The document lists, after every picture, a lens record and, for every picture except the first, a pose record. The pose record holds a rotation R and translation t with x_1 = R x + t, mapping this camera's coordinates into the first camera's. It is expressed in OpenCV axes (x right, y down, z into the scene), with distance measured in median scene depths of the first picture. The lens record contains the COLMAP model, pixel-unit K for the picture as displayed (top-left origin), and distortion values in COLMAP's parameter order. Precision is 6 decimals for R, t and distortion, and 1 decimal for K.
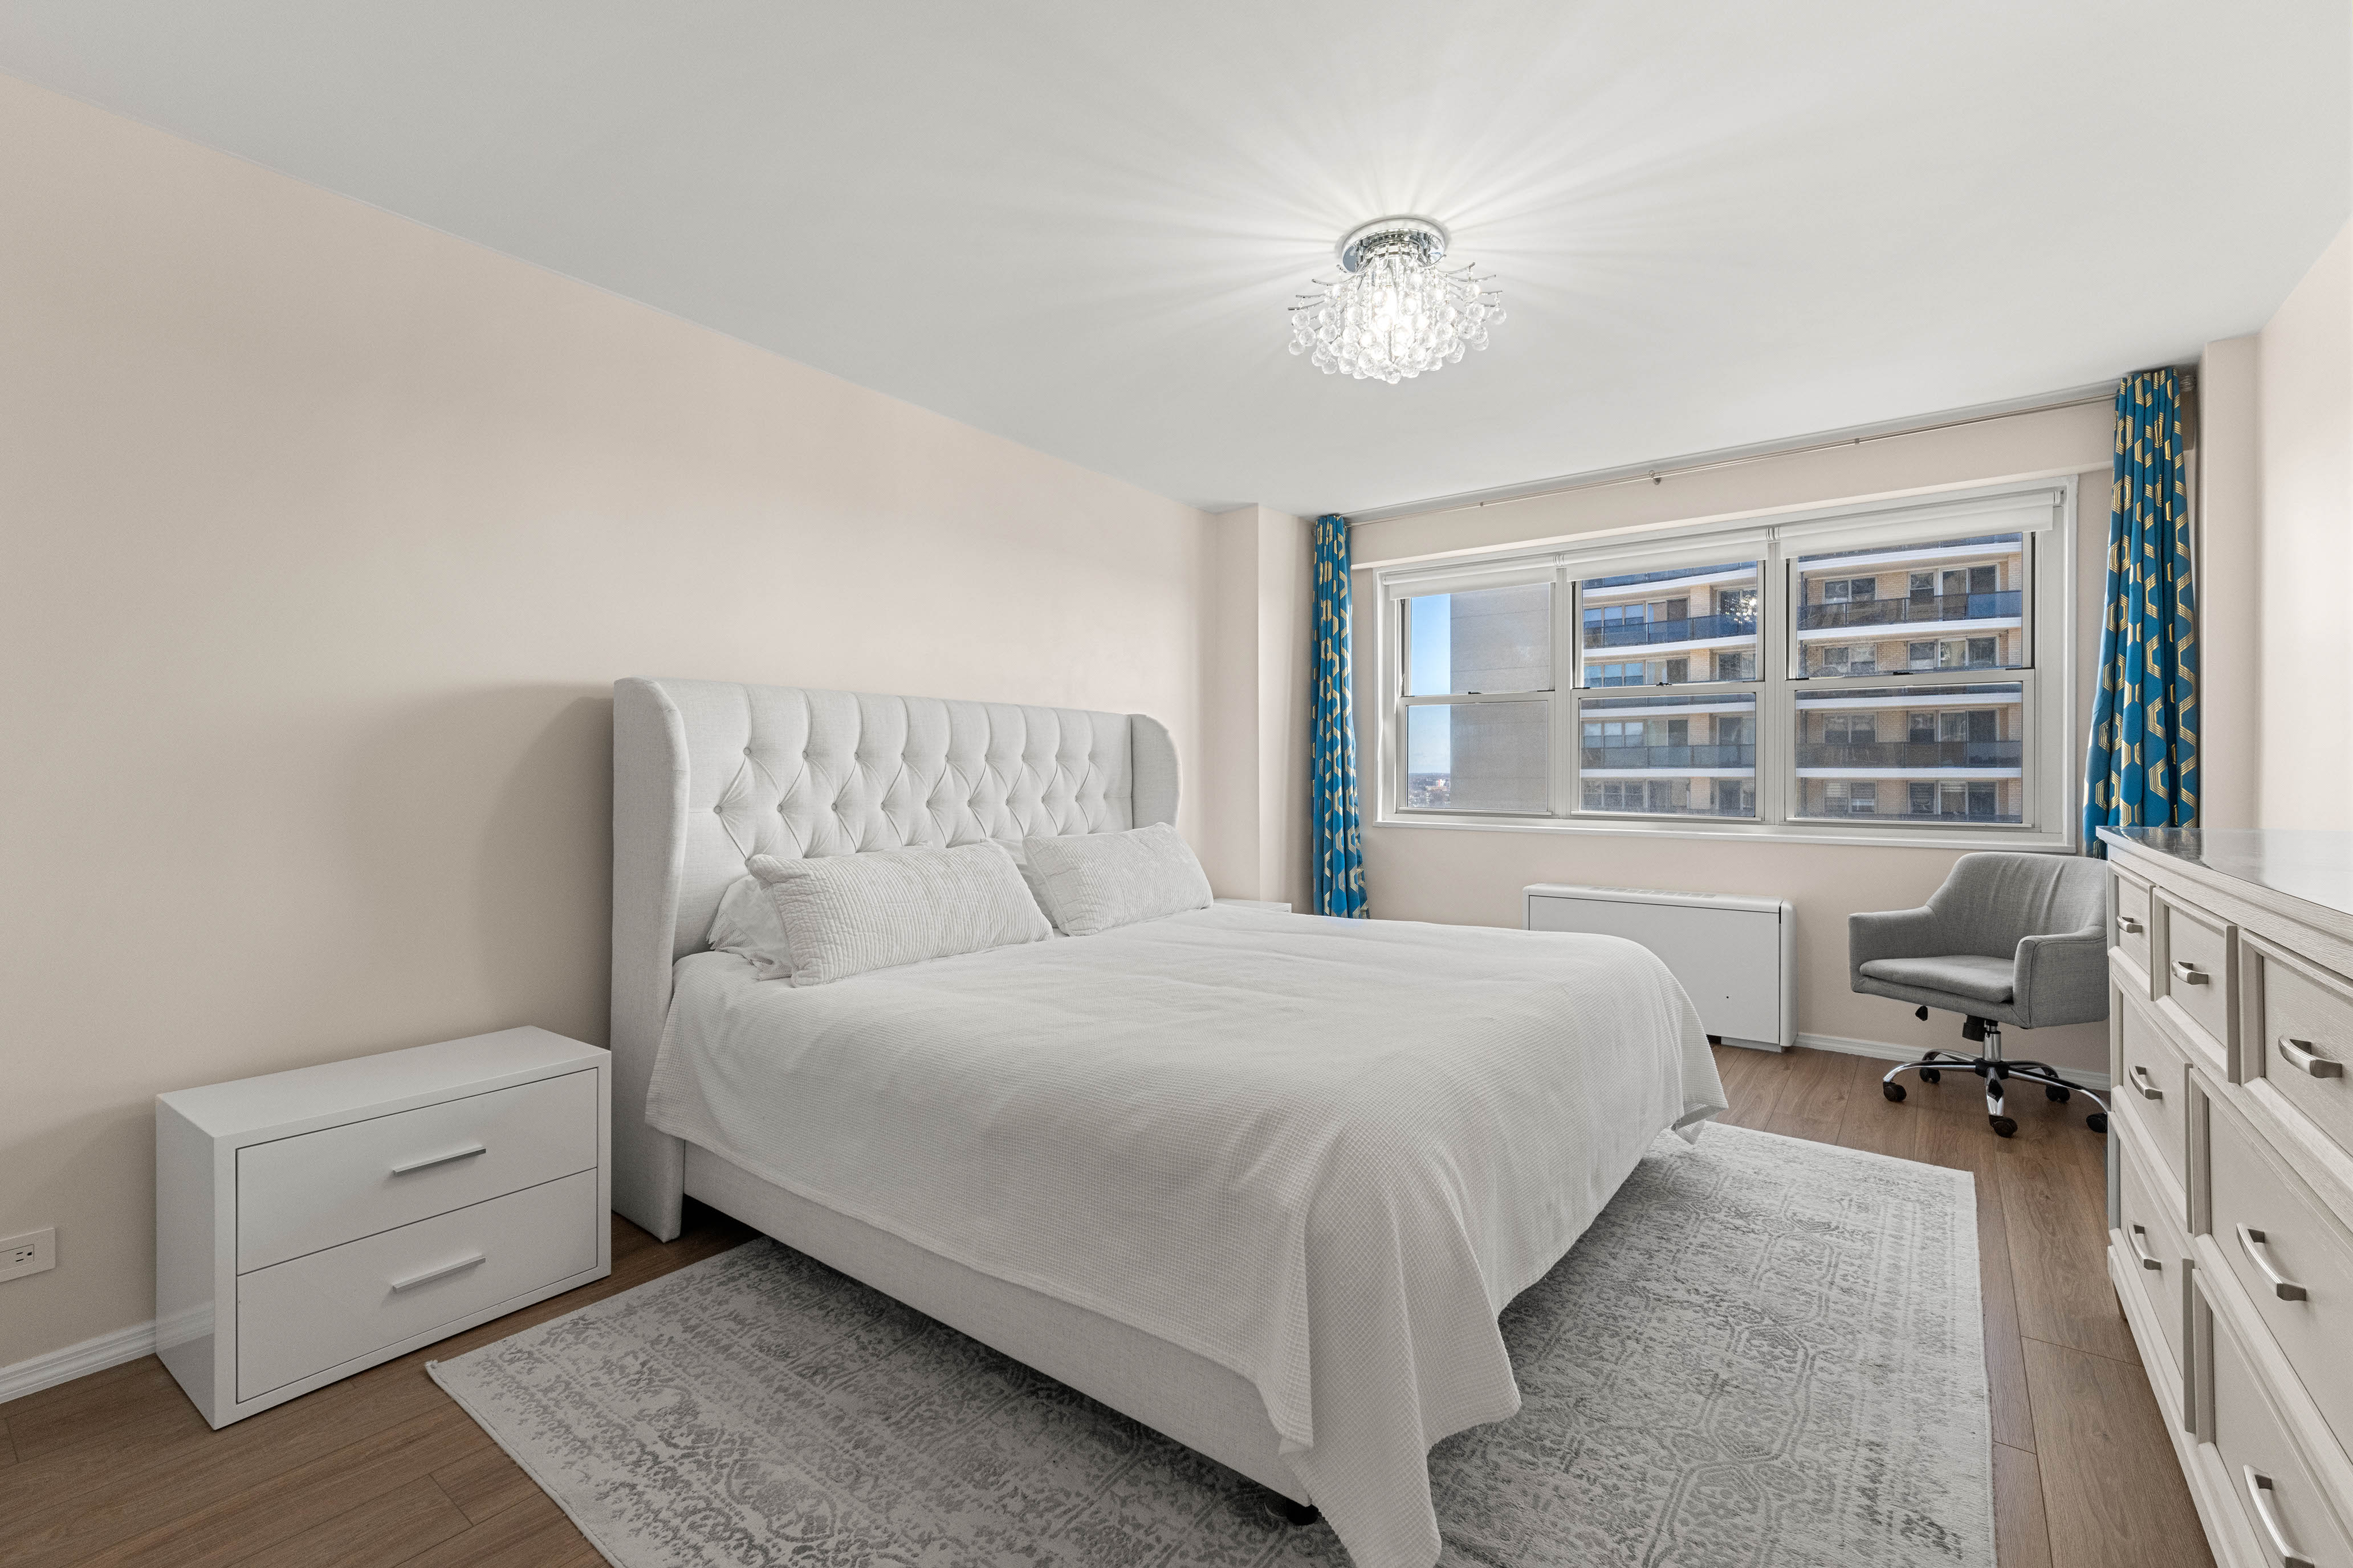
lens RADIAL K [[997.3, 0, 1186.4], [0, 997.3, 776.9], [0, 0, 1]] dist [0.001146, -0.000454]
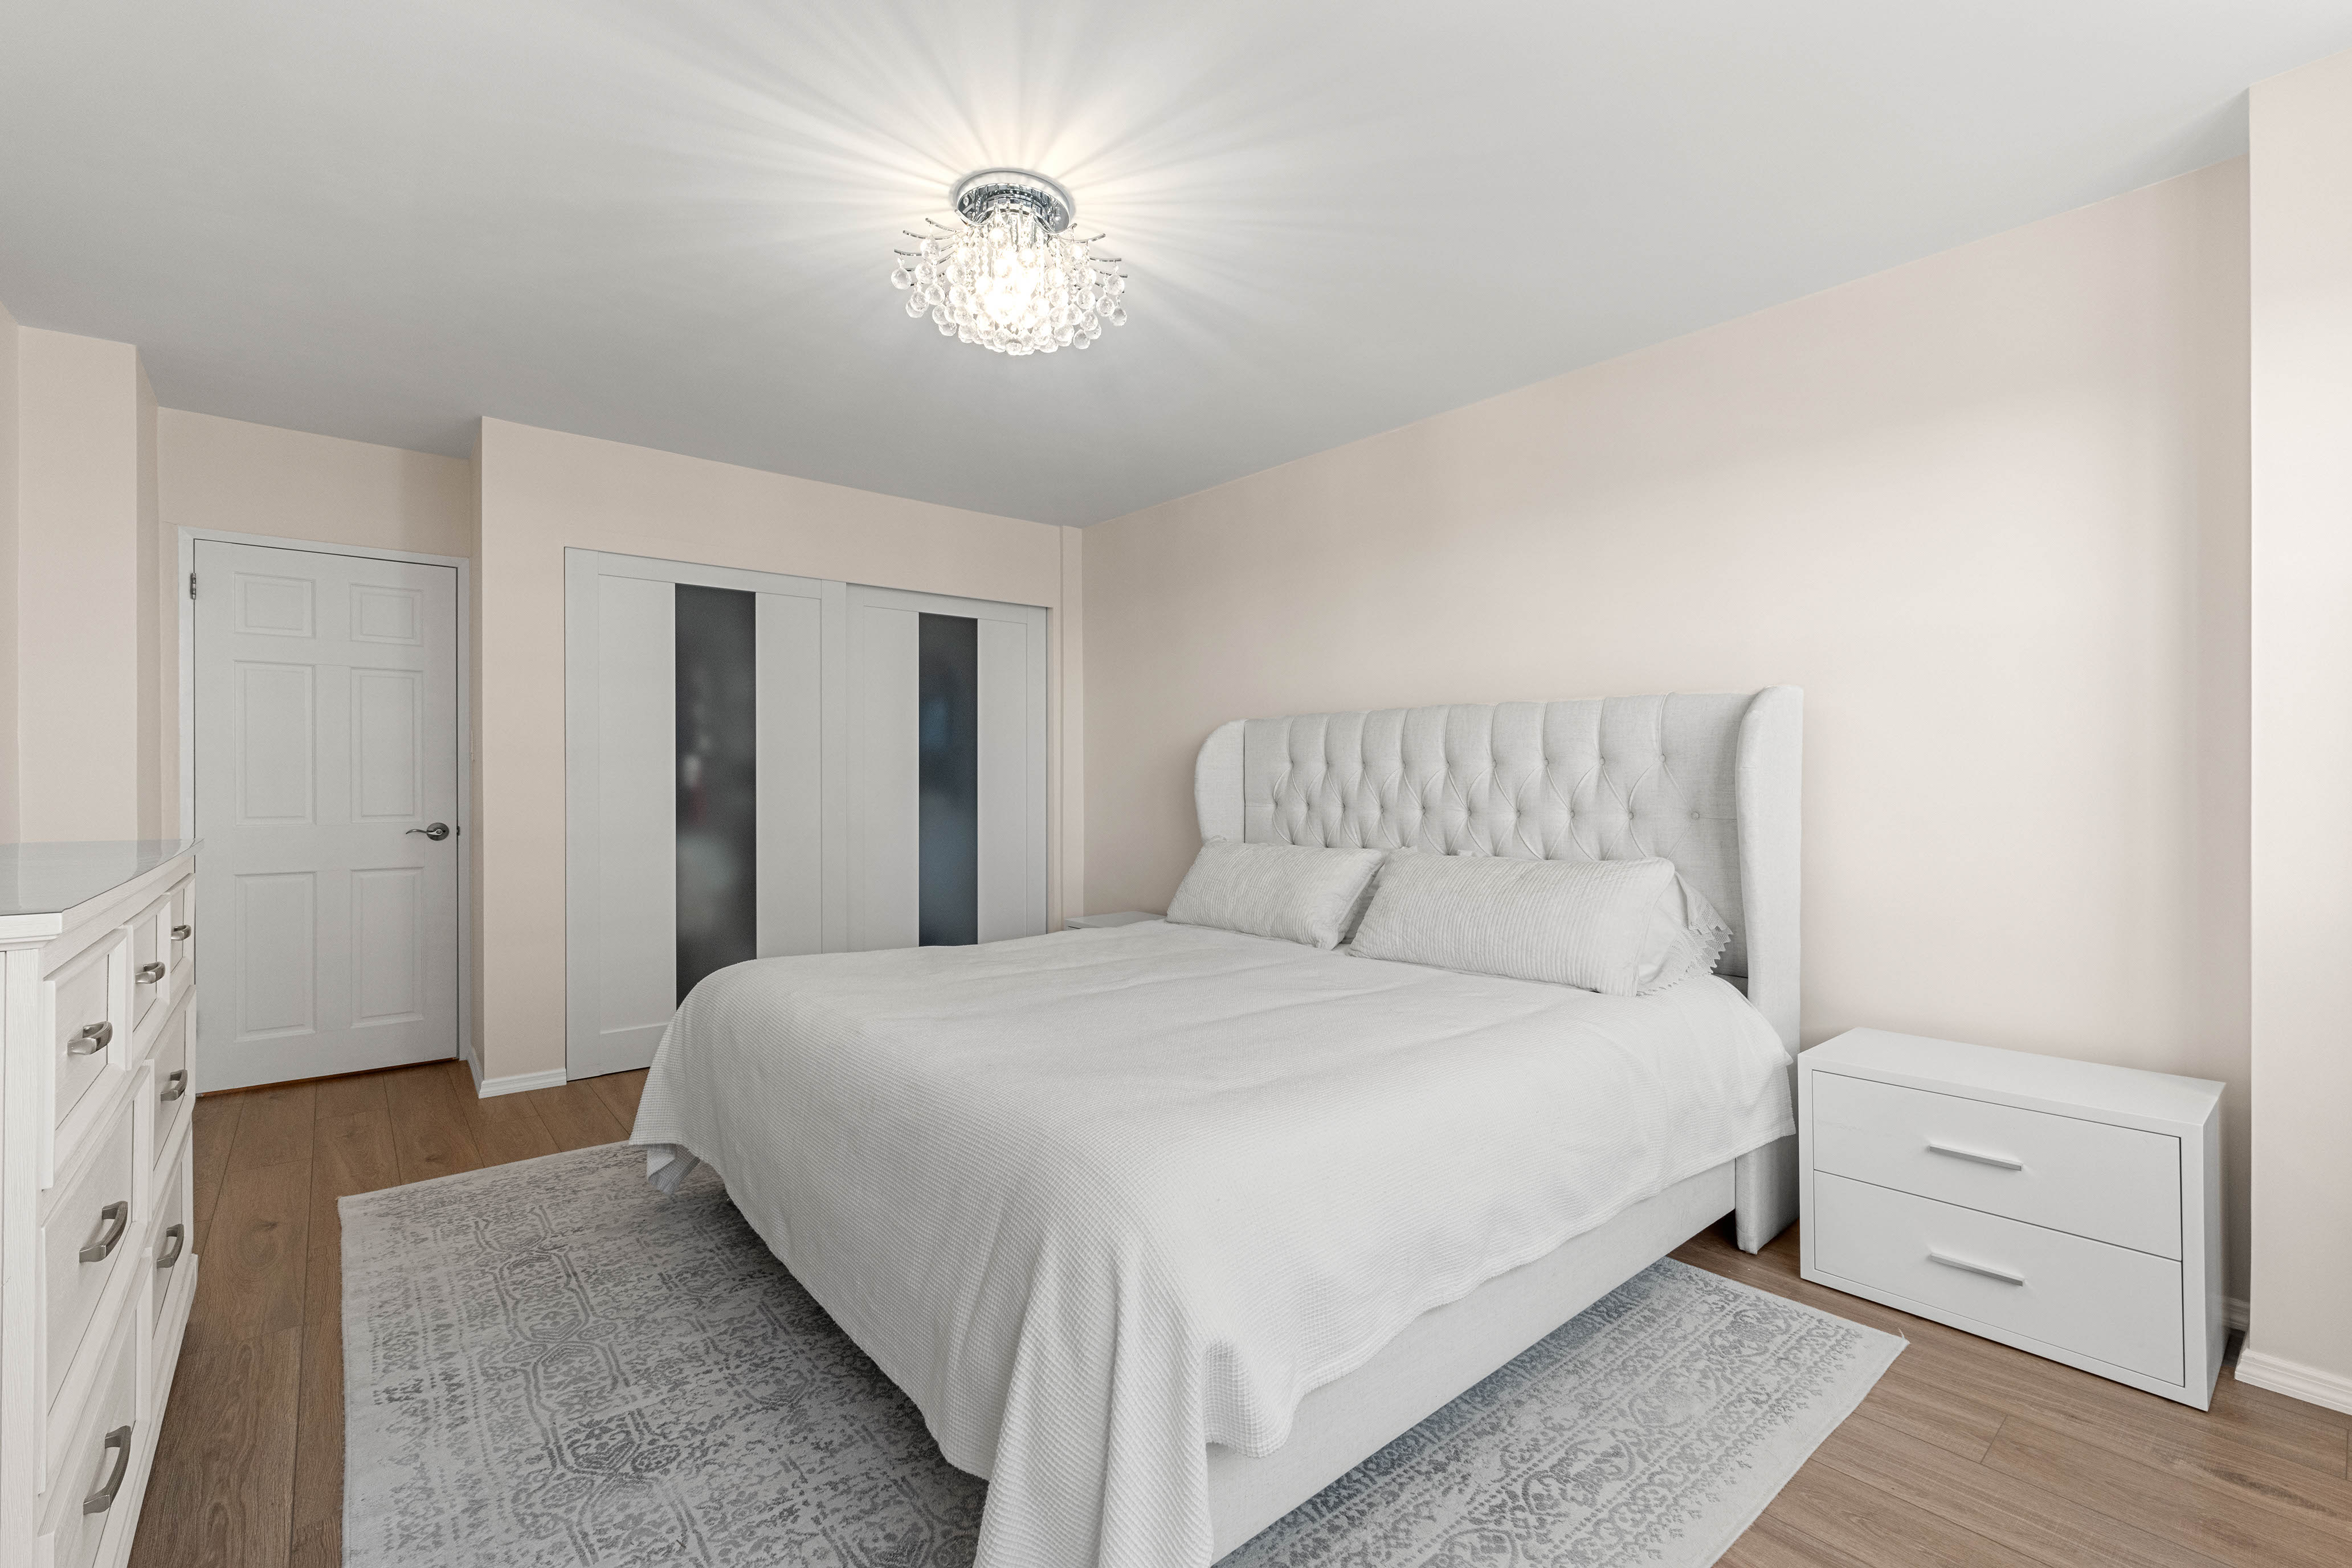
lens RADIAL K [[996.9, 0, 1181.9], [0, 996.9, 773.0], [0, 0, 1]] dist [0.001146, -0.000454]
pose [[-0.218664, 0.010484, -0.975744, 1.348583], [0.009538, 0.999917, 0.008606, -0.011104], [0.975754, -0.007425, -0.218746, 1.729838]]
